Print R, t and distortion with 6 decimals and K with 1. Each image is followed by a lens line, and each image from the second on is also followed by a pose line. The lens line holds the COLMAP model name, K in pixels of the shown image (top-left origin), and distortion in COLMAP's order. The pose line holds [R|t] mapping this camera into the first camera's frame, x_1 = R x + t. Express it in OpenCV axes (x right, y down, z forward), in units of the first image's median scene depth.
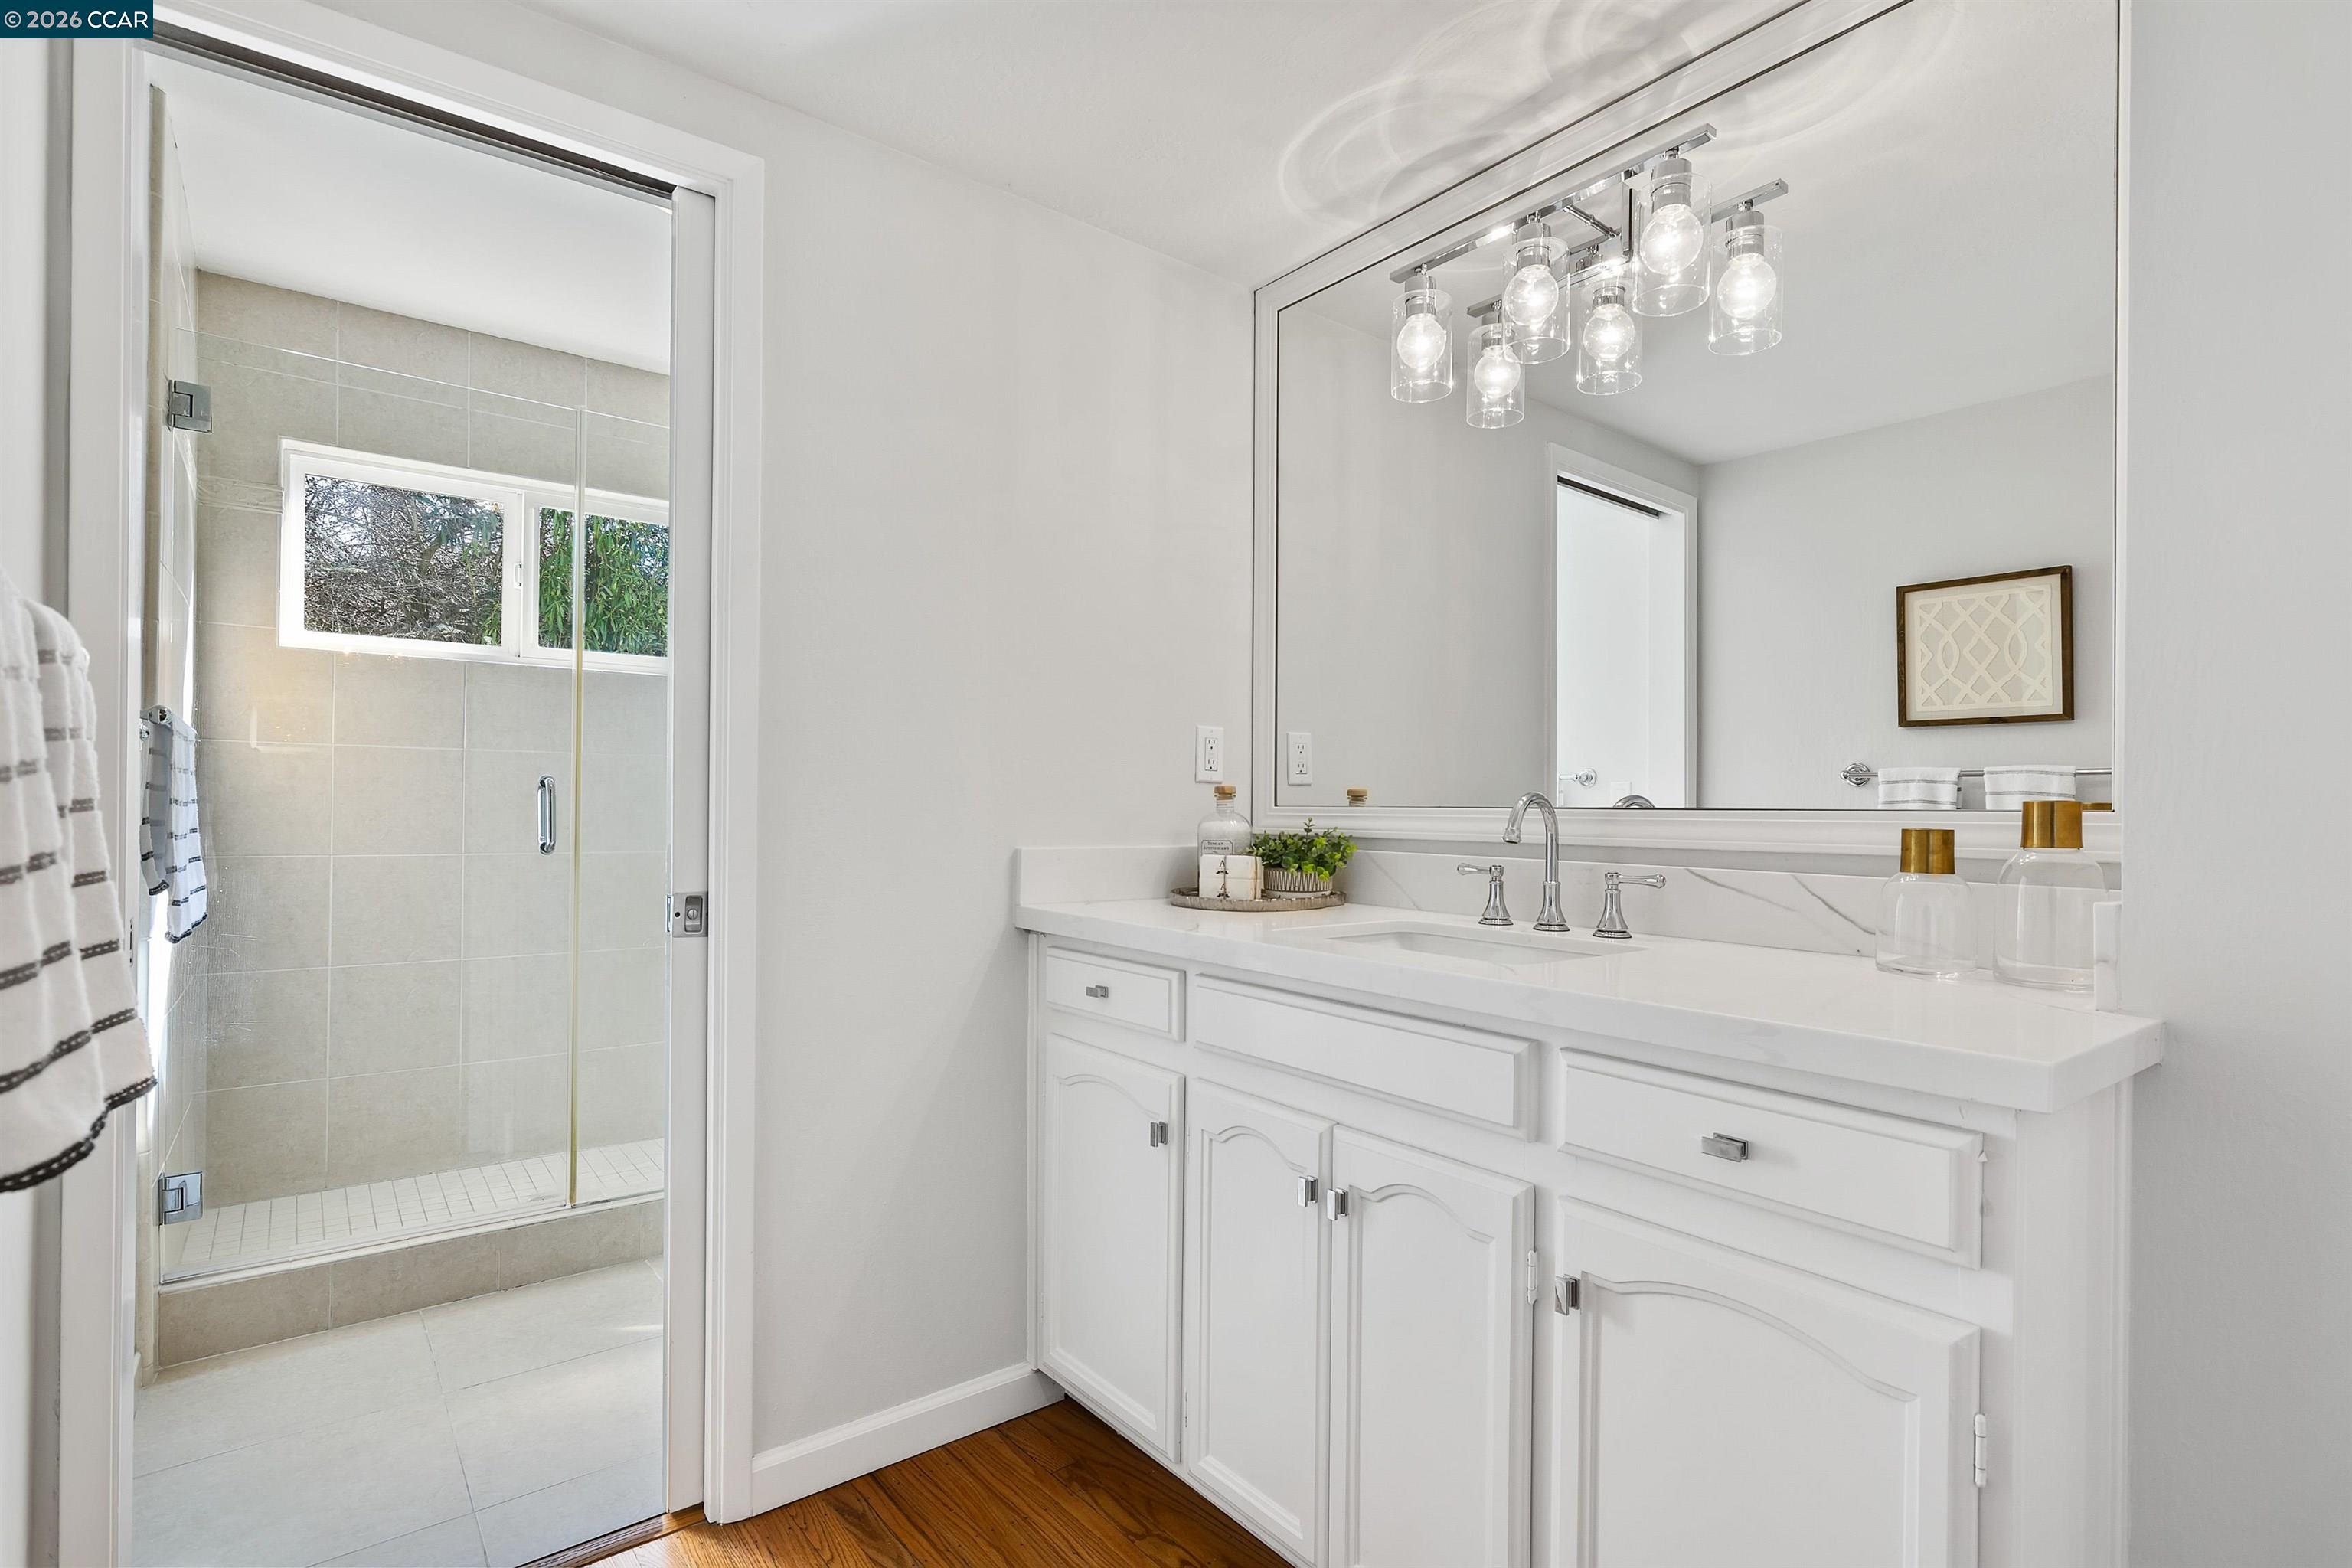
lens RADIAL K [[1146.7, 0, 1213.1], [0, 1146.7, 812.7], [0, 0, 1]] dist [-0.000149, 0.002766]
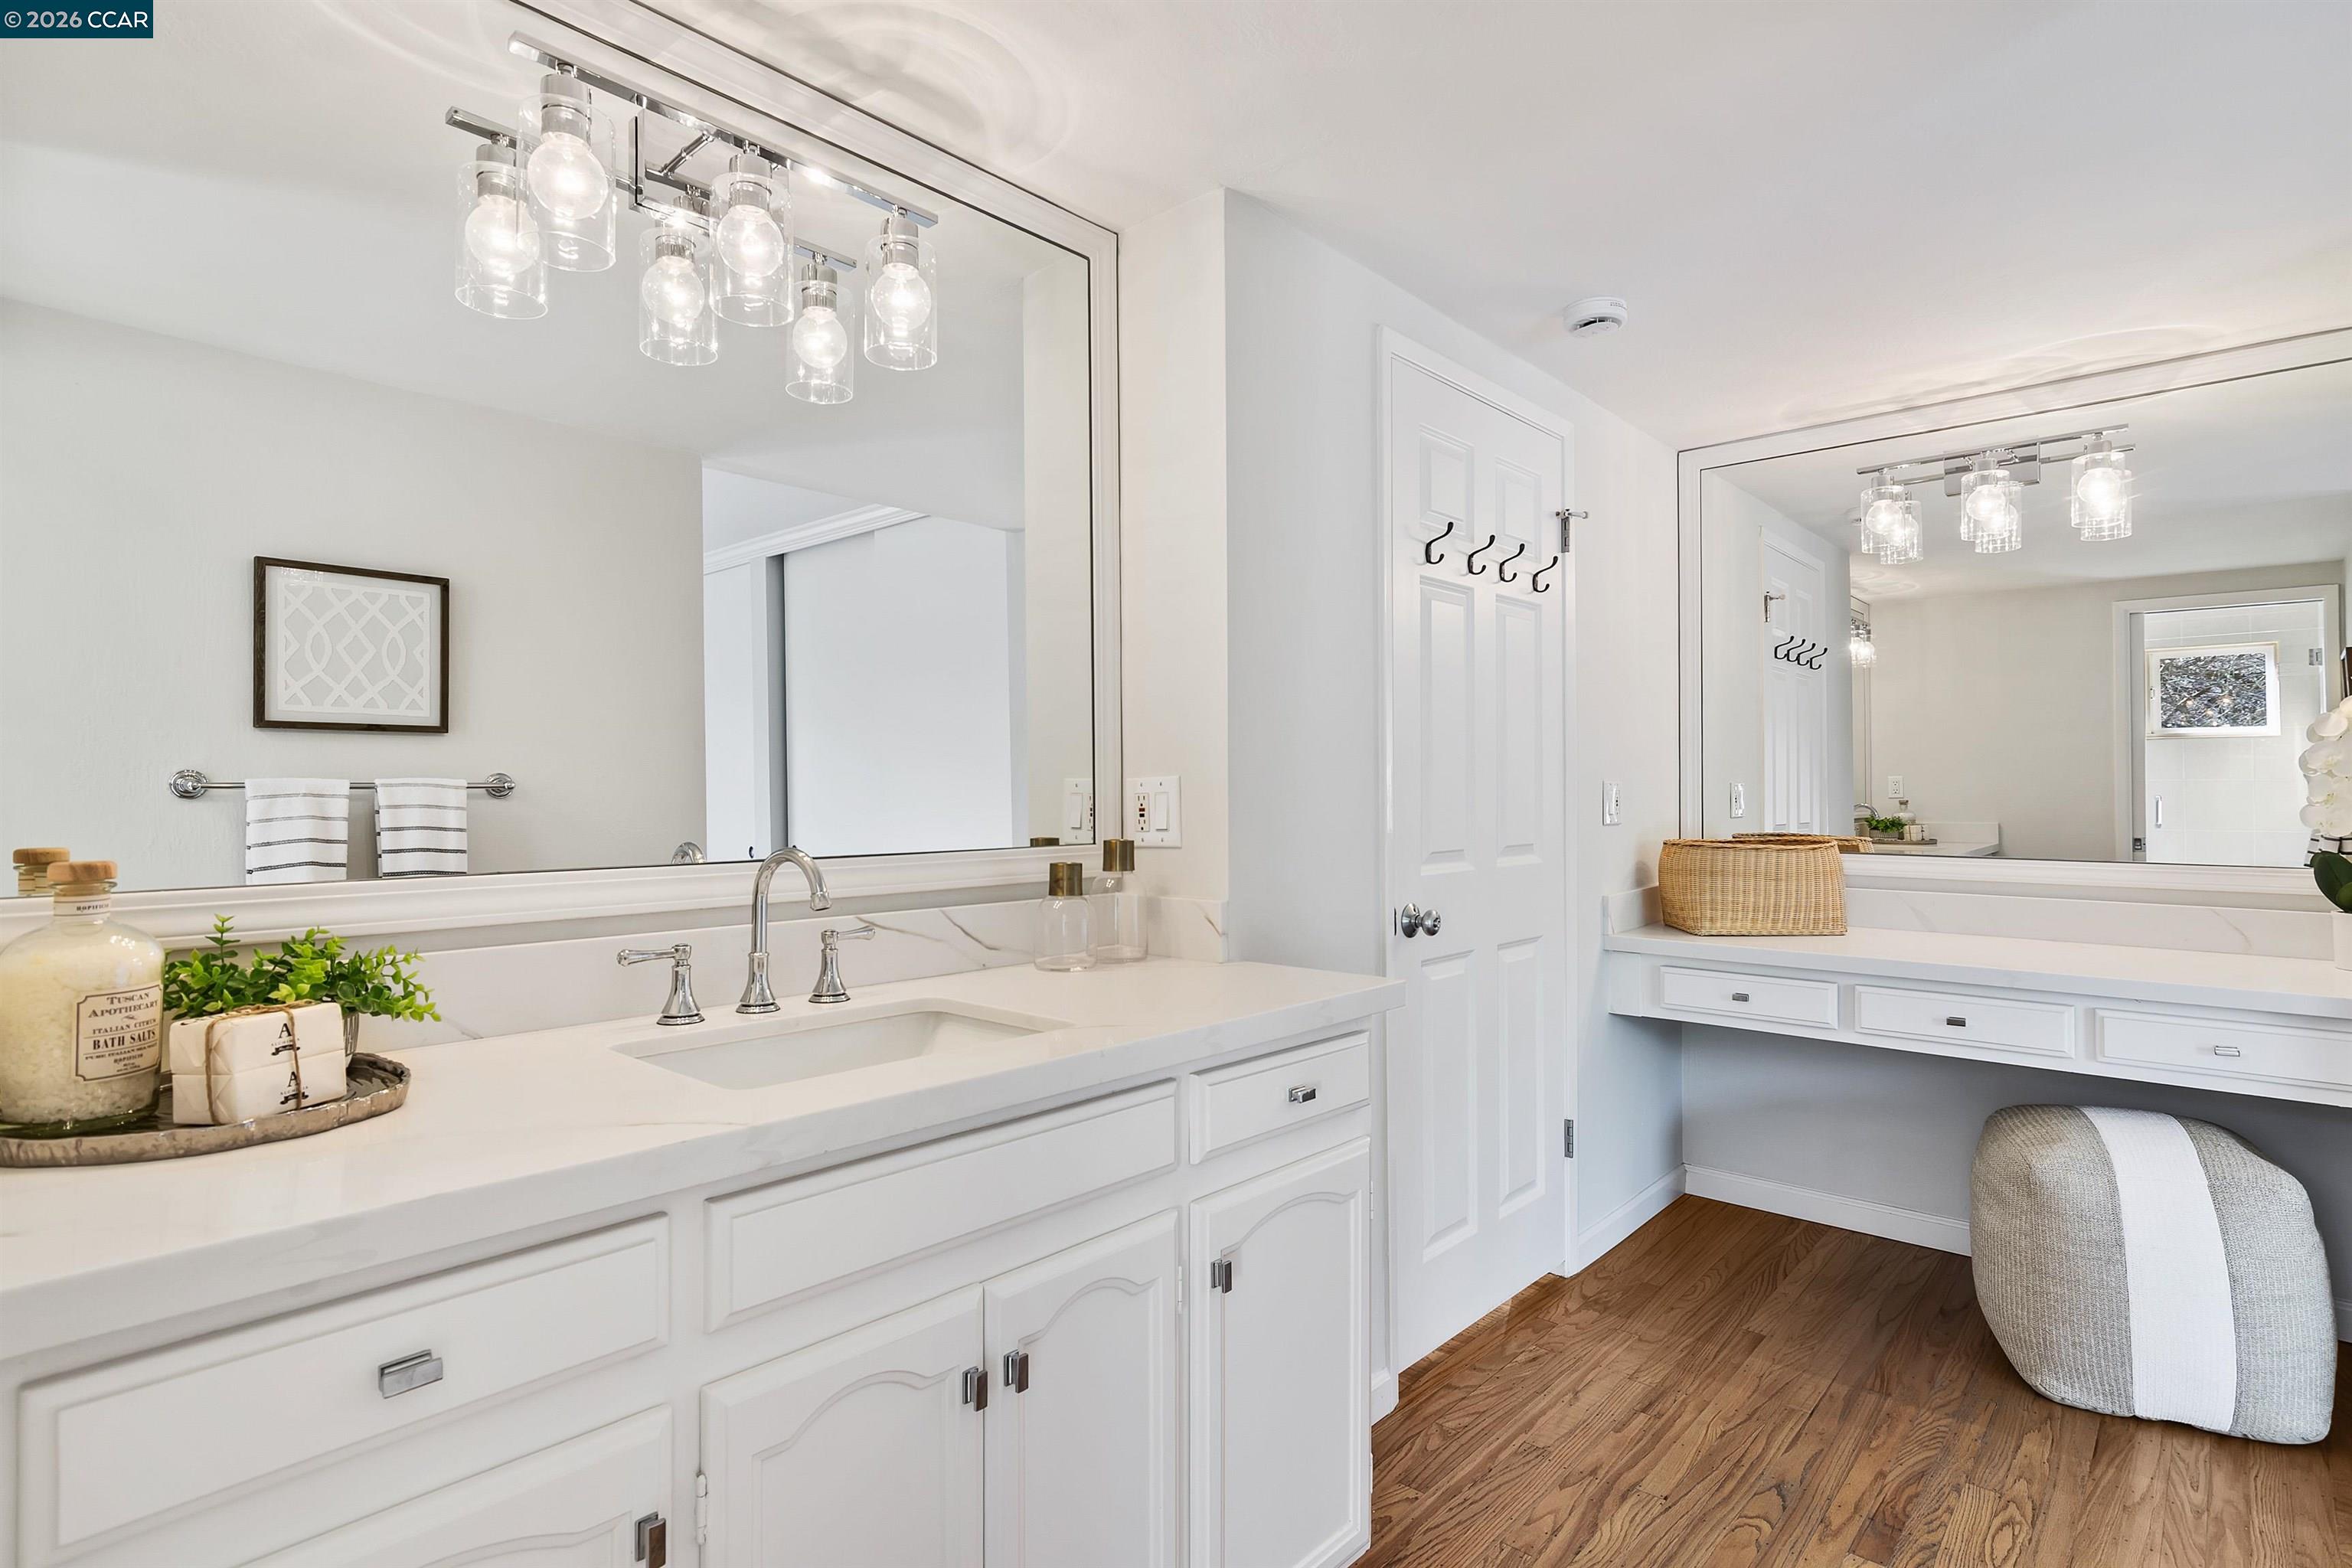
lens RADIAL K [[1212.8, 0, 1190.3], [0, 1212.8, 762.7], [0, 0, 1]] dist [0.004904, 0.000629]
pose [[-0.160989, 0.008352, 0.986921, -0.391660], [0.001988, 0.999965, -0.008139, -0.043499], [-0.986954, 0.000652, -0.161000, 0.515665]]
